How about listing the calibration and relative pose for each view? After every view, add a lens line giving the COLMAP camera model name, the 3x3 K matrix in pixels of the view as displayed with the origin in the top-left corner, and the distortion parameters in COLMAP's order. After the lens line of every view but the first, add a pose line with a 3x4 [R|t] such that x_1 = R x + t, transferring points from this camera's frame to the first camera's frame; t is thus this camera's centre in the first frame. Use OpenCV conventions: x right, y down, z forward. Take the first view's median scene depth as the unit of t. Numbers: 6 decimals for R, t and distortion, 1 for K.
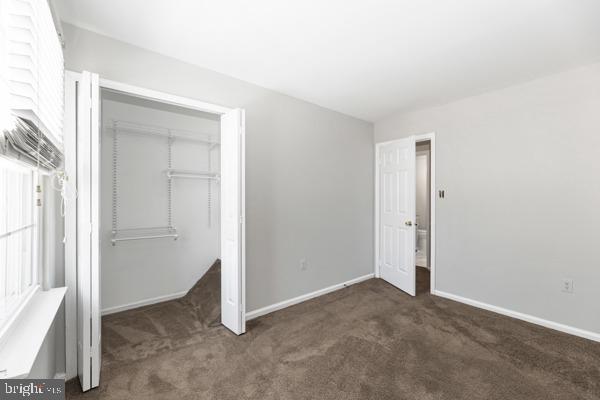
lens RADIAL K [[246.1, 0, 299.3], [0, 246.1, 199.1], [0, 0, 1]] dist [-0.000445, 0.000029]
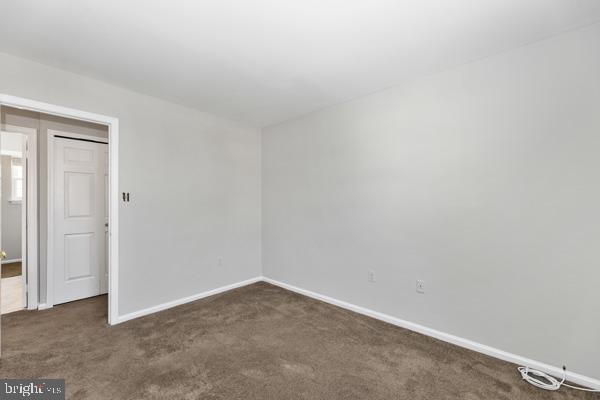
lens RADIAL K [[246.1, 0, 296.9], [0, 246.1, 201.1], [0, 0, 1]] dist [-0.000445, 0.000029]
pose [[-0.145387, 0.000177, 0.989375, -0.376556], [-0.000417, 1.000000, -0.000240, -0.006790], [-0.989375, -0.000447, -0.145387, 0.639009]]
